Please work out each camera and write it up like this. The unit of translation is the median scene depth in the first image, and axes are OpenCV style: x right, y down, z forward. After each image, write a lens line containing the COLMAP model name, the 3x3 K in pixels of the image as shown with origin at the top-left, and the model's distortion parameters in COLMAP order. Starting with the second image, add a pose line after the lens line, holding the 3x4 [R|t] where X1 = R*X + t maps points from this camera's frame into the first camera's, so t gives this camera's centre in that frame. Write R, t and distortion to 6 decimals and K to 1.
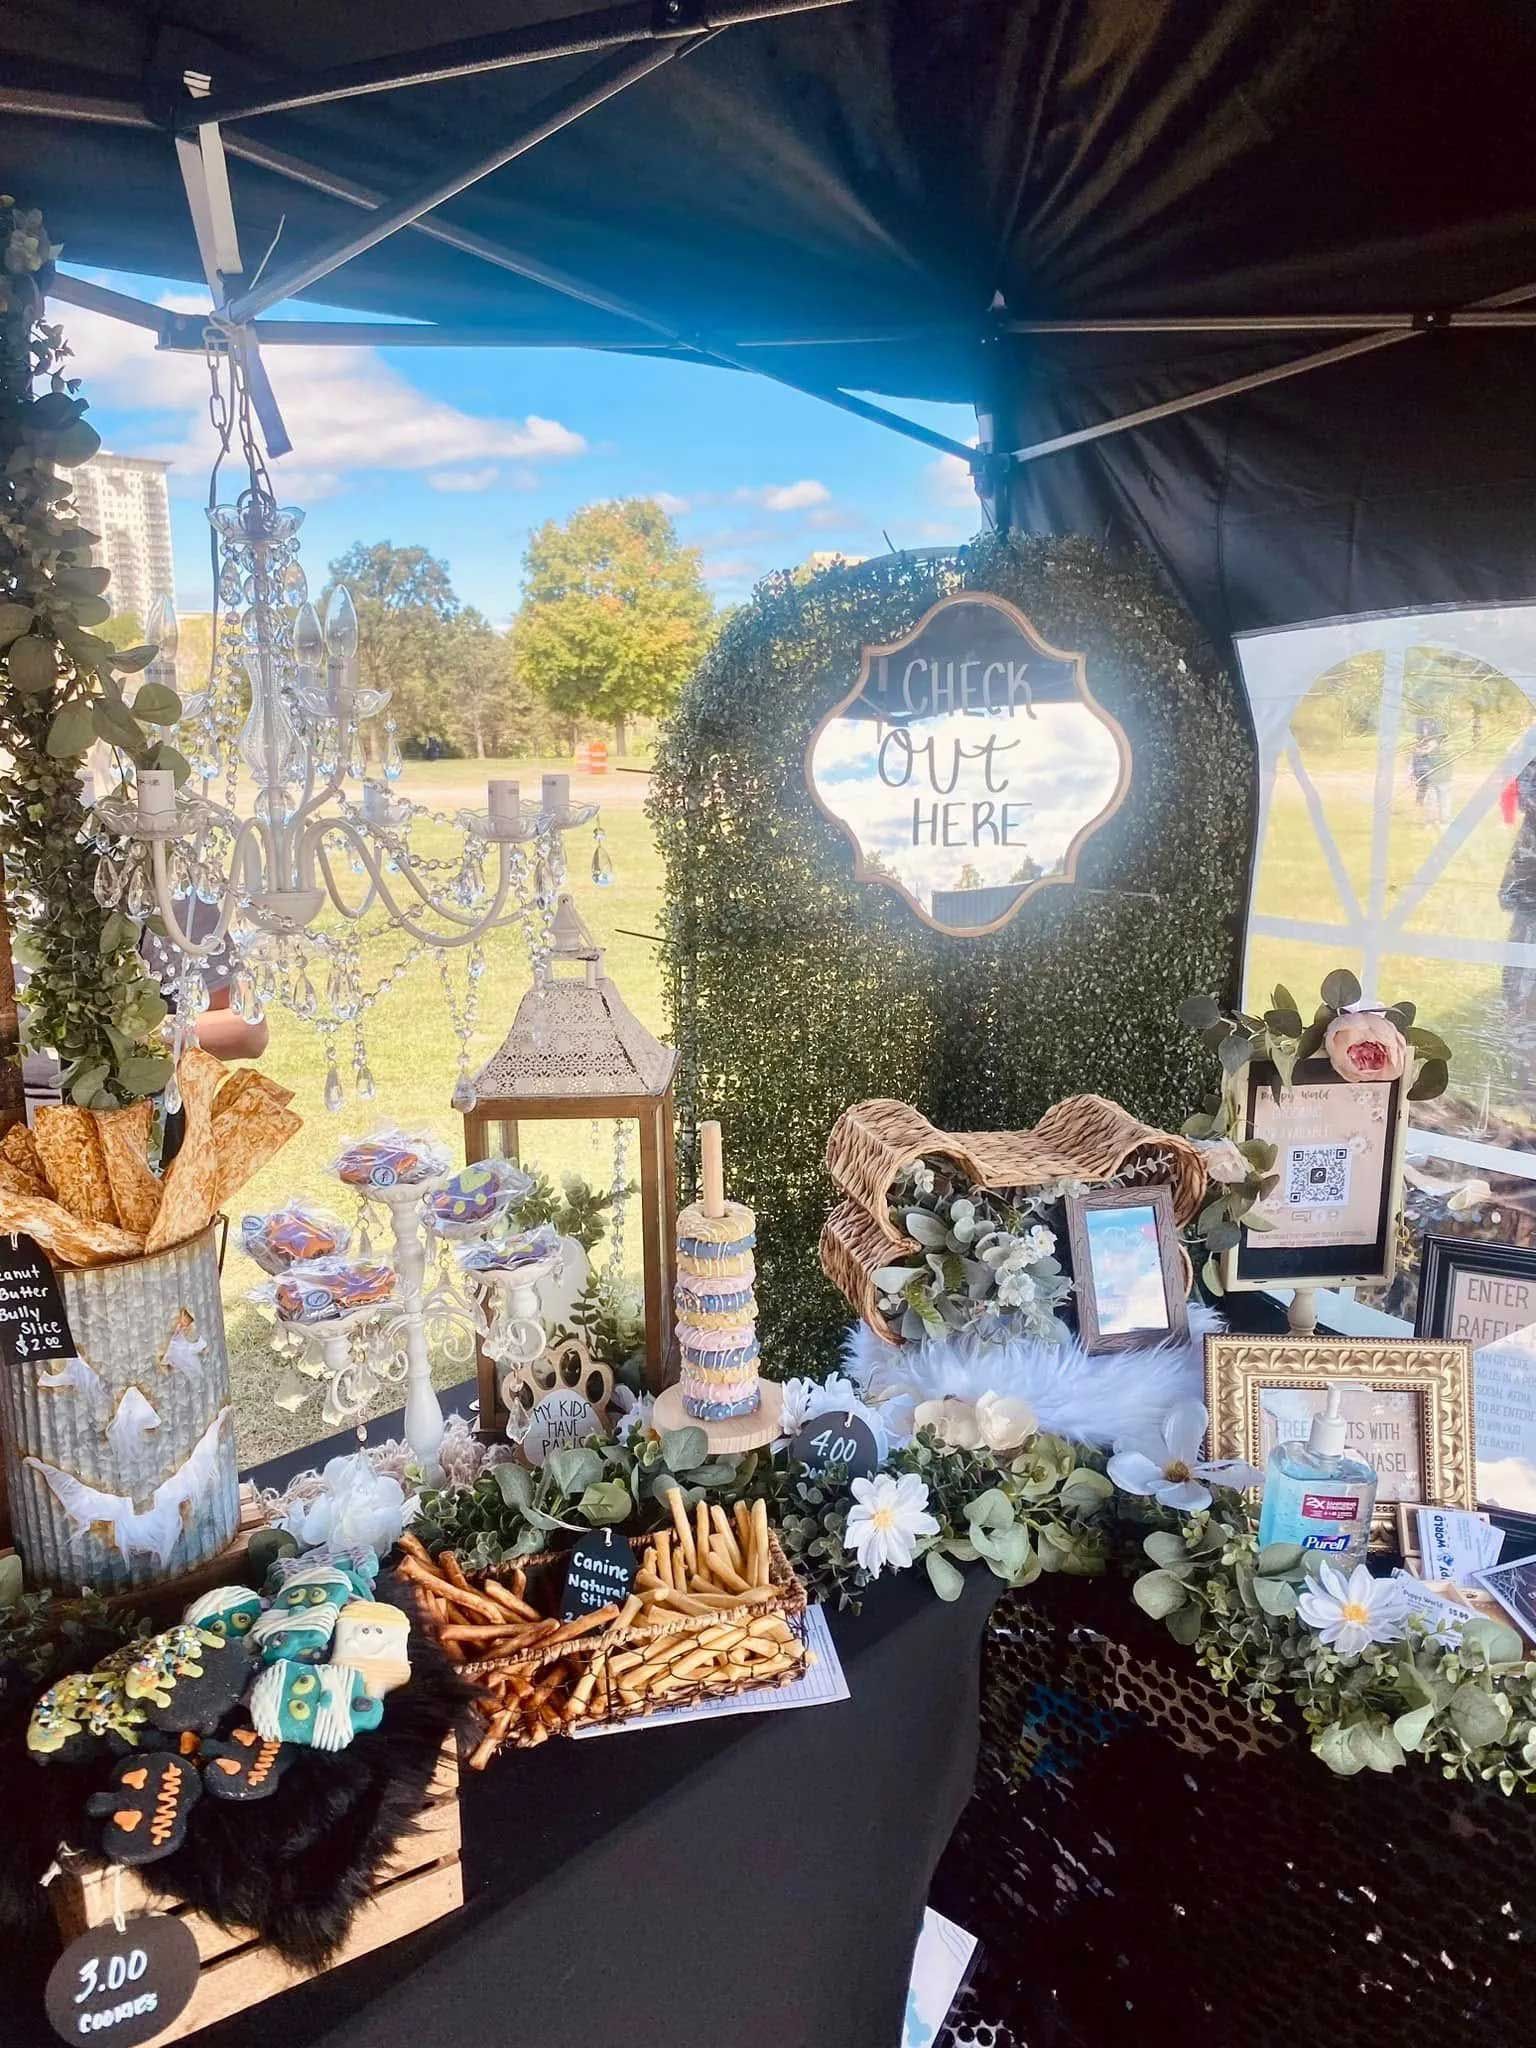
lens RADIAL K [[1641.8, 0, 768.0], [0, 1641.8, 1024.0], [0, 0, 1]] dist [0.006152, 0.046894]
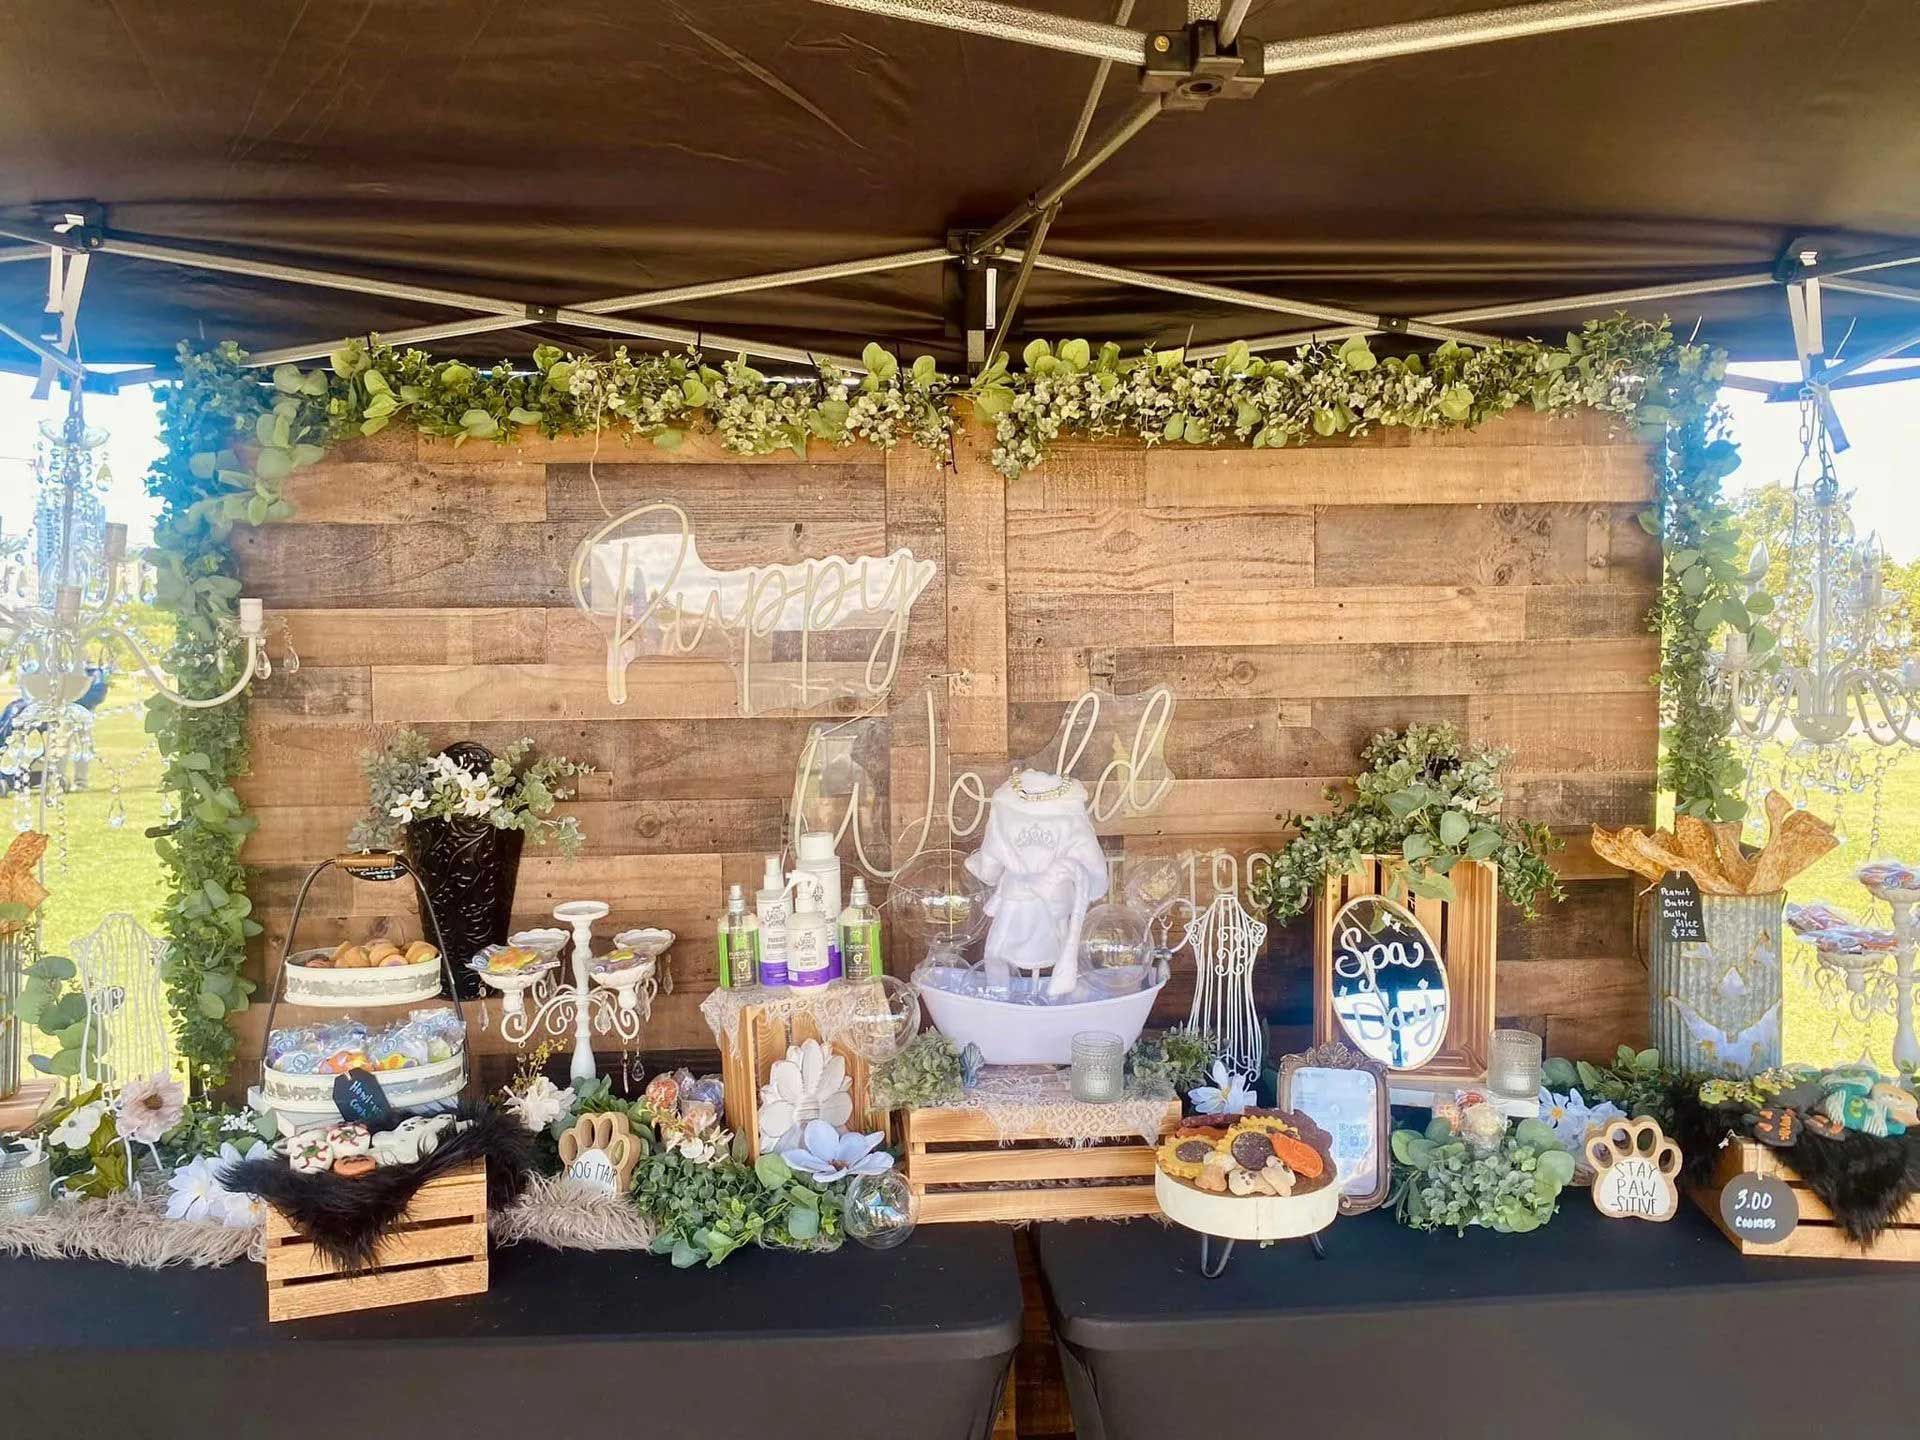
lens RADIAL K [[1539.1, 0, 960.0], [0, 1539.1, 720.0], [0, 0, 1]] dist [0.006152, 0.046894]
pose [[0.763367, 0.032445, -0.645150, 0.055507], [-0.123046, 0.987755, -0.095919, 0.221758], [0.634137, 0.152604, 0.758012, -0.883316]]
